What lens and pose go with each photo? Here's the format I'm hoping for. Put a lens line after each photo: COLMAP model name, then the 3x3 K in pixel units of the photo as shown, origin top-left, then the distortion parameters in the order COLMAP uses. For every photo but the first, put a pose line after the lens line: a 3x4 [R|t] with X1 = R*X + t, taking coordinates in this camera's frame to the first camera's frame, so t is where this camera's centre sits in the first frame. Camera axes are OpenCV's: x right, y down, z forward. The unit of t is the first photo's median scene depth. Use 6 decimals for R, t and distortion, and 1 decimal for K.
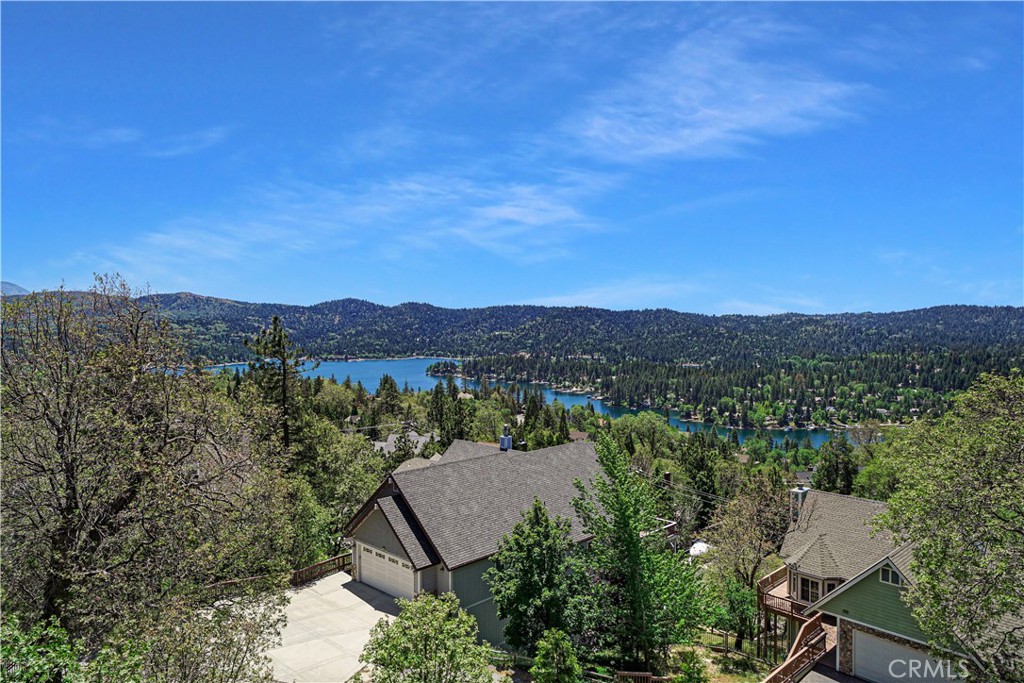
lens RADIAL K [[667.5, 0, 506.1], [0, 667.5, 322.4], [0, 0, 1]] dist [0.048362, -0.004956]
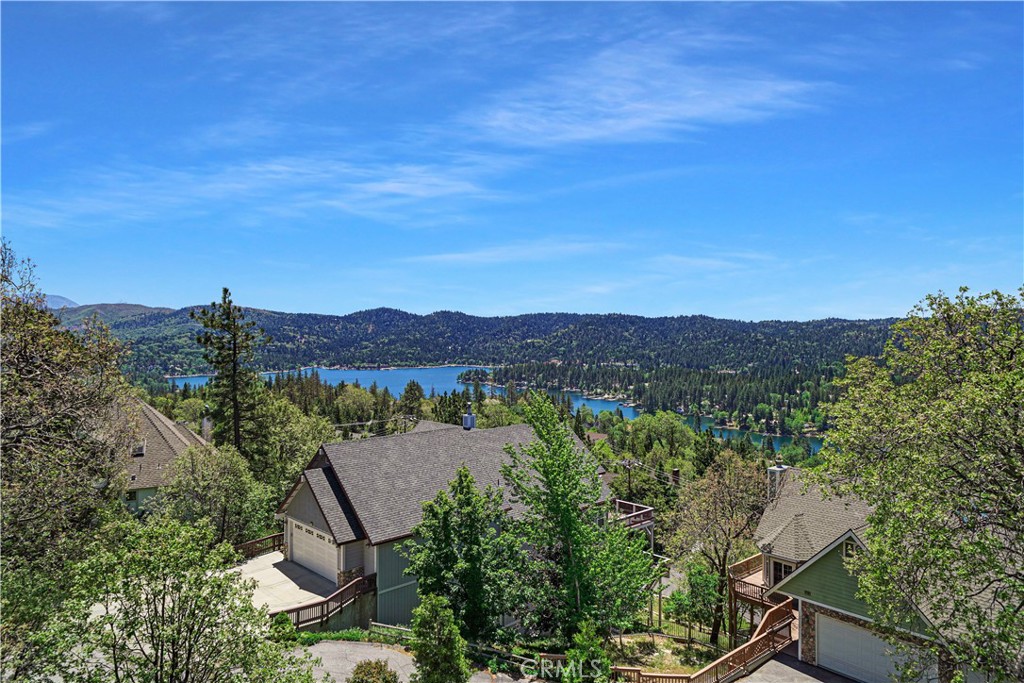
lens RADIAL K [[667.5, 0, 501.1], [0, 667.5, 311.7], [0, 0, 1]] dist [0.048362, -0.004956]
pose [[0.998406, -0.010241, -0.055509, 0.099439], [0.008681, 0.999562, -0.028275, 0.052057], [0.055775, 0.027748, 0.998058, 0.054094]]
